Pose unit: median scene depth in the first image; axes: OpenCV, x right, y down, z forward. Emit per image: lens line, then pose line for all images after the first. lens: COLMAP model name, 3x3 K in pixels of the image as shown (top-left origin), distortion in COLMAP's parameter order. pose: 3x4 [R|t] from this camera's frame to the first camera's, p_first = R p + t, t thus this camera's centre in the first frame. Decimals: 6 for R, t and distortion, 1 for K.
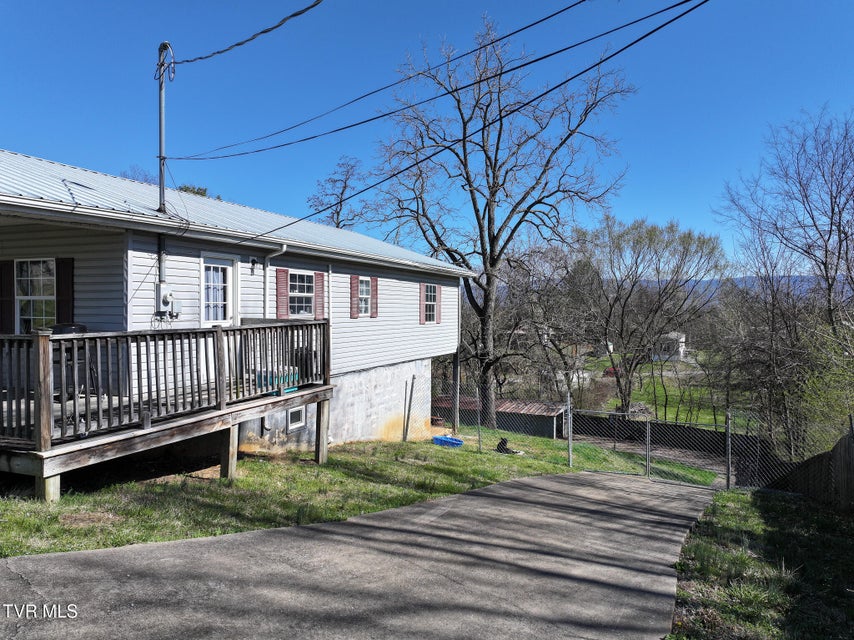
lens RADIAL K [[600.5, 0, 431.0], [0, 600.5, 317.3], [0, 0, 1]] dist [0.010691, -0.000791]
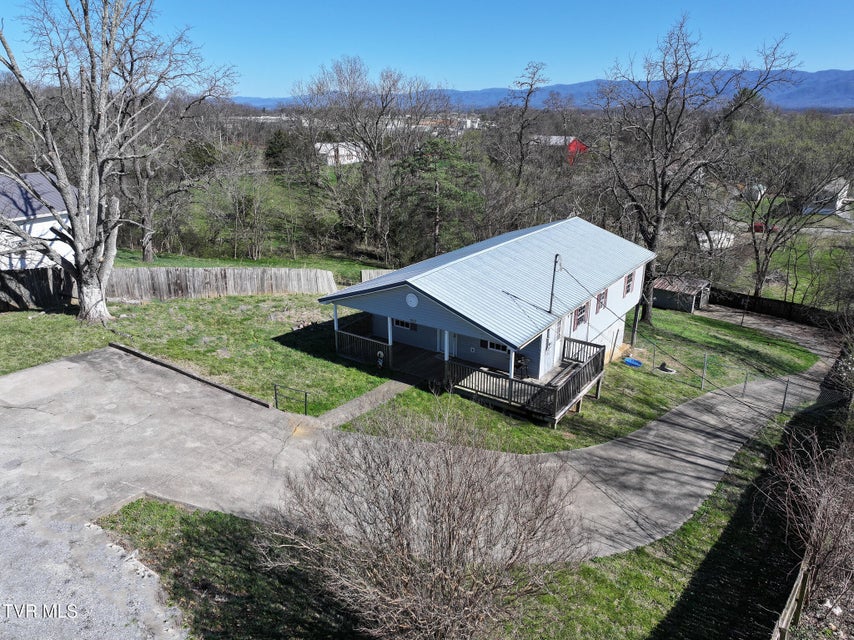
lens RADIAL K [[600.5, 0, 431.0], [0, 600.5, 317.3], [0, 0, 1]] dist [0.010691, -0.000791]
pose [[0.978209, 0.065812, -0.196918, -0.128266], [-0.000359, 0.948967, 0.315375, -0.289535], [0.207625, -0.308432, 0.928311, -0.458061]]
